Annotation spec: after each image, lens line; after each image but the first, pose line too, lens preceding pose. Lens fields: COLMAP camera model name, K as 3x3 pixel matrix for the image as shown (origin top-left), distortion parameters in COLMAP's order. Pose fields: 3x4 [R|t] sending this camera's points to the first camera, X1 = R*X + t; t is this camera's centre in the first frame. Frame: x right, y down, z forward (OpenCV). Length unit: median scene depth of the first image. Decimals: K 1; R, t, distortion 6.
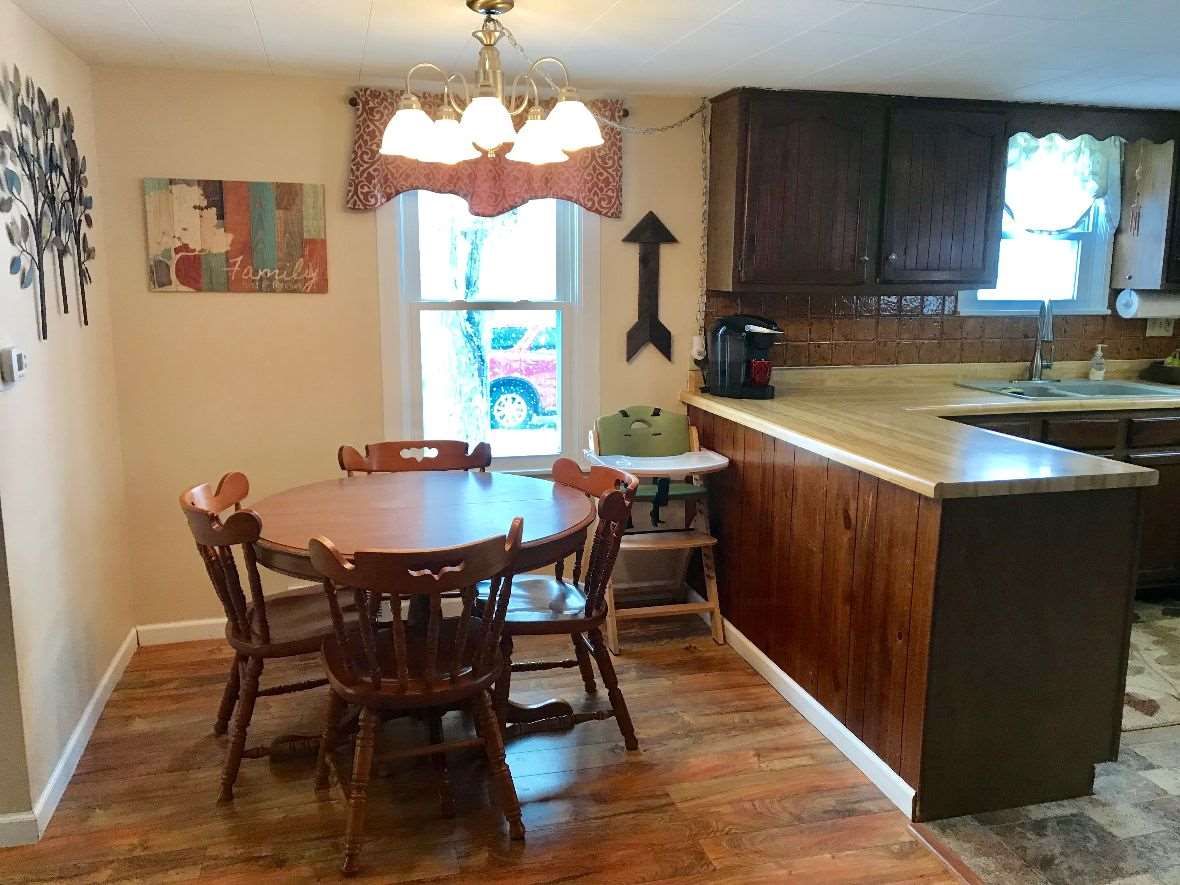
lens RADIAL K [[963.9, 0, 595.5], [0, 963.9, 432.0], [0, 0, 1]] dist [0.028498, -0.020256]
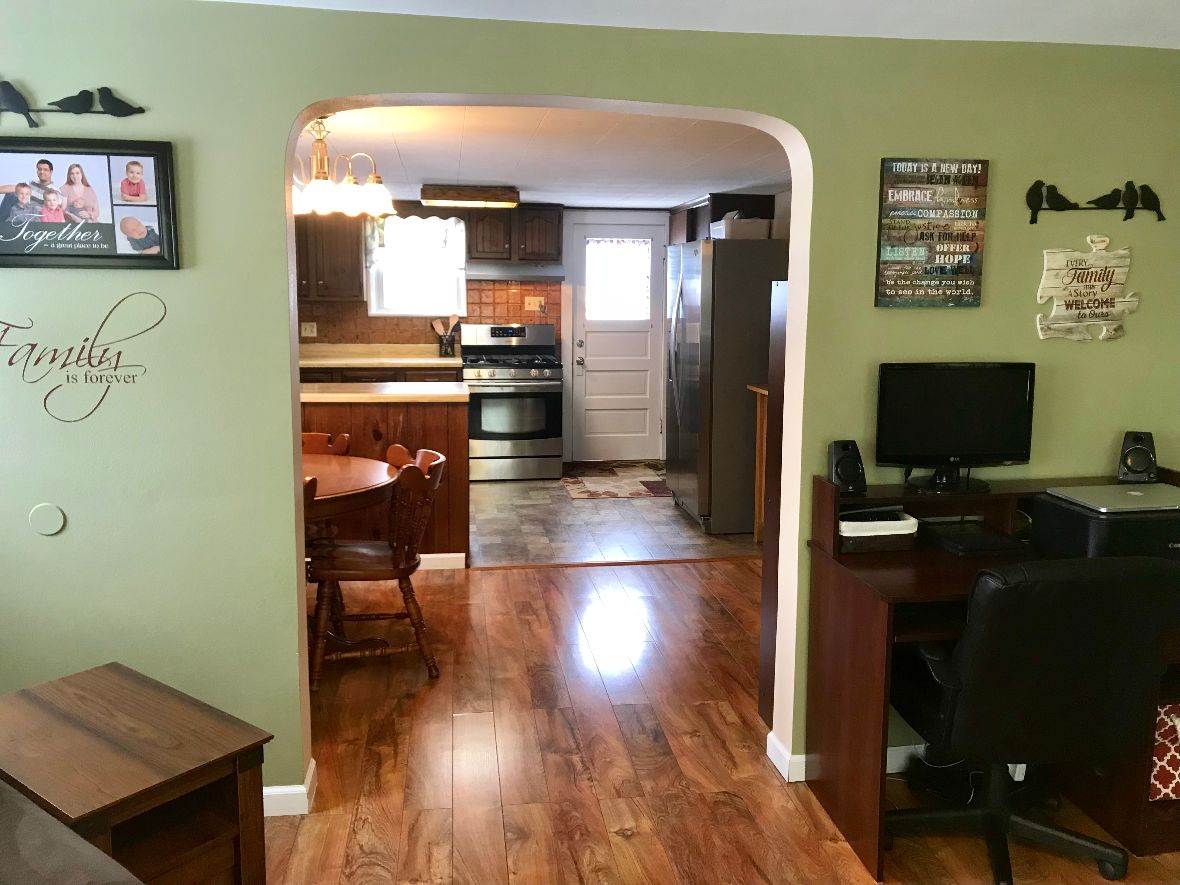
lens RADIAL K [[963.9, 0, 587.4], [0, 963.9, 437.1], [0, 0, 1]] dist [0.028498, -0.020256]
pose [[0.119912, -0.149346, 0.981487, -1.014954], [0.153274, 0.979552, 0.130326, -0.053552], [-0.980881, 0.134809, 0.140351, 0.287667]]
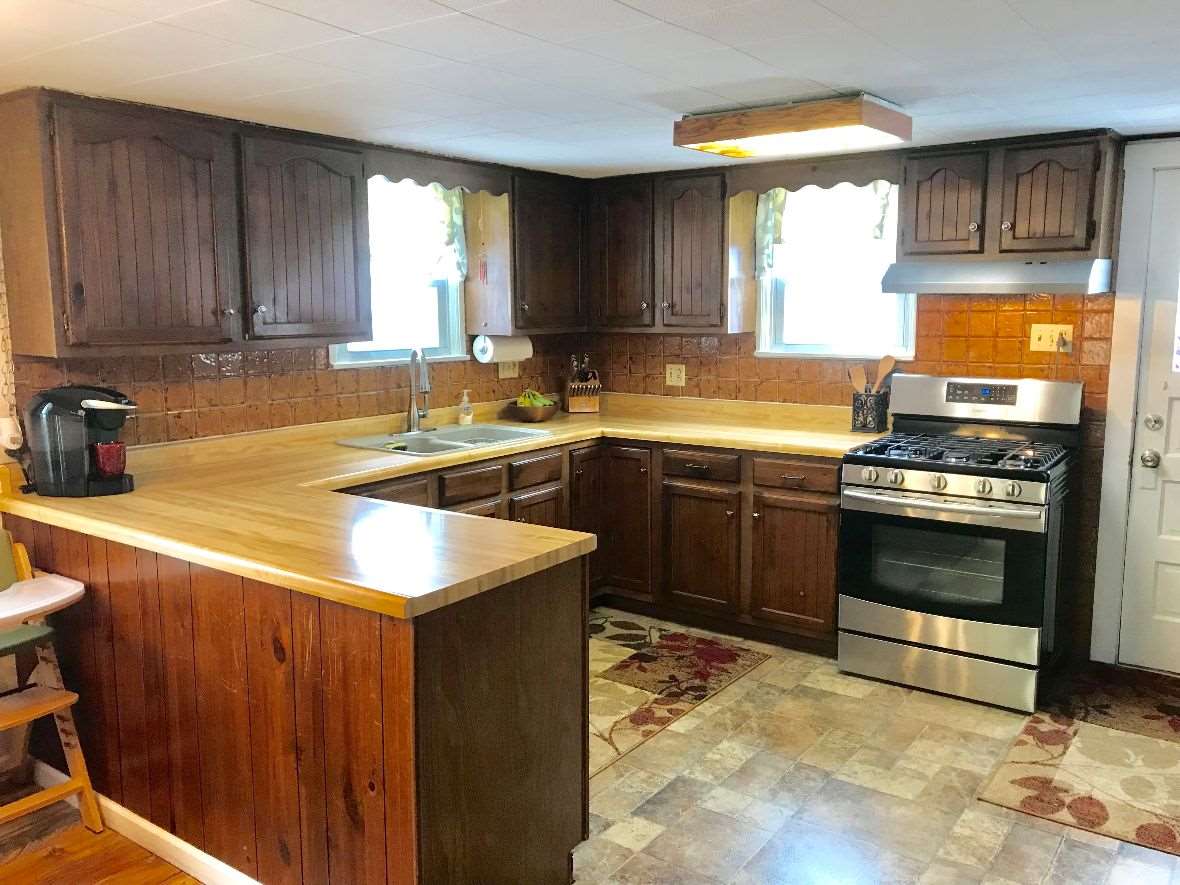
lens RADIAL K [[963.9, 0, 597.0], [0, 963.9, 437.8], [0, 0, 1]] dist [0.028498, -0.020256]
pose [[0.771788, -0.098263, 0.628242, -0.013957], [0.113634, 0.993397, 0.015779, -0.047411], [-0.625645, 0.059212, 0.777858, 0.155075]]
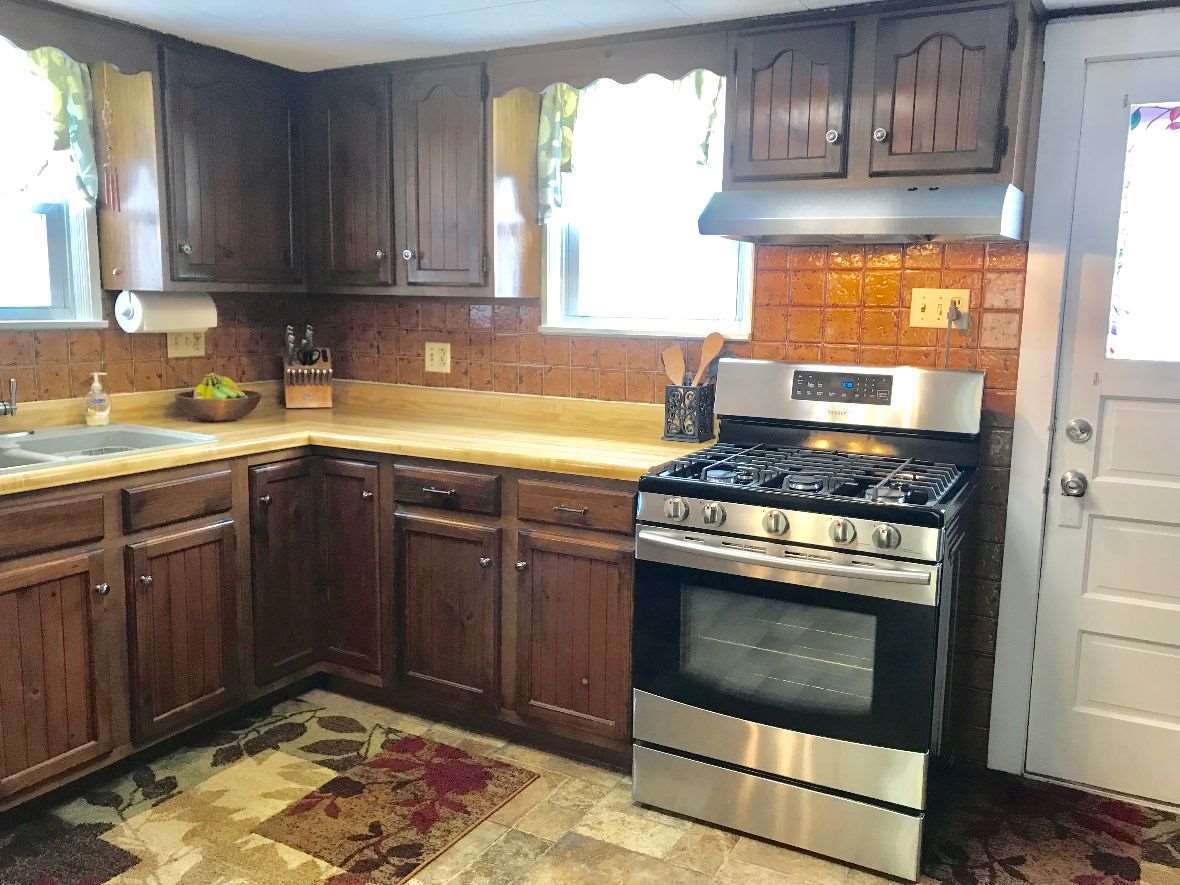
lens RADIAL K [[963.9, 0, 595.5], [0, 963.9, 435.6], [0, 0, 1]] dist [0.028498, -0.020256]
pose [[0.685212, -0.096763, 0.721888, 0.315117], [0.104731, 0.993925, 0.033818, -0.039157], [-0.720775, 0.052431, 0.691184, 0.340092]]
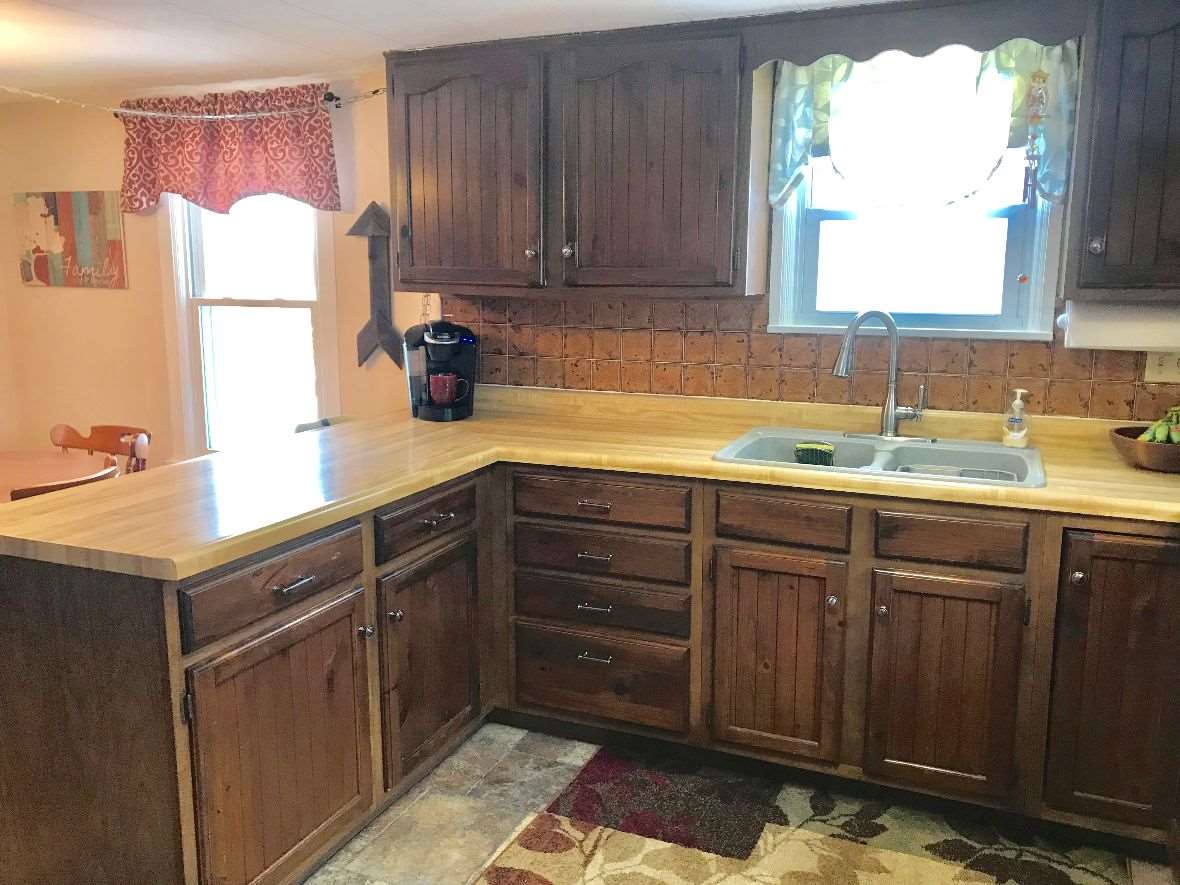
lens RADIAL K [[963.9, 0, 586.0], [0, 963.9, 439.3], [0, 0, 1]] dist [0.028498, -0.020256]
pose [[0.790652, 0.103970, -0.603373, 0.790655], [-0.100922, 0.994127, 0.039056, -0.064836], [0.603891, 0.030014, 0.796502, 0.415109]]
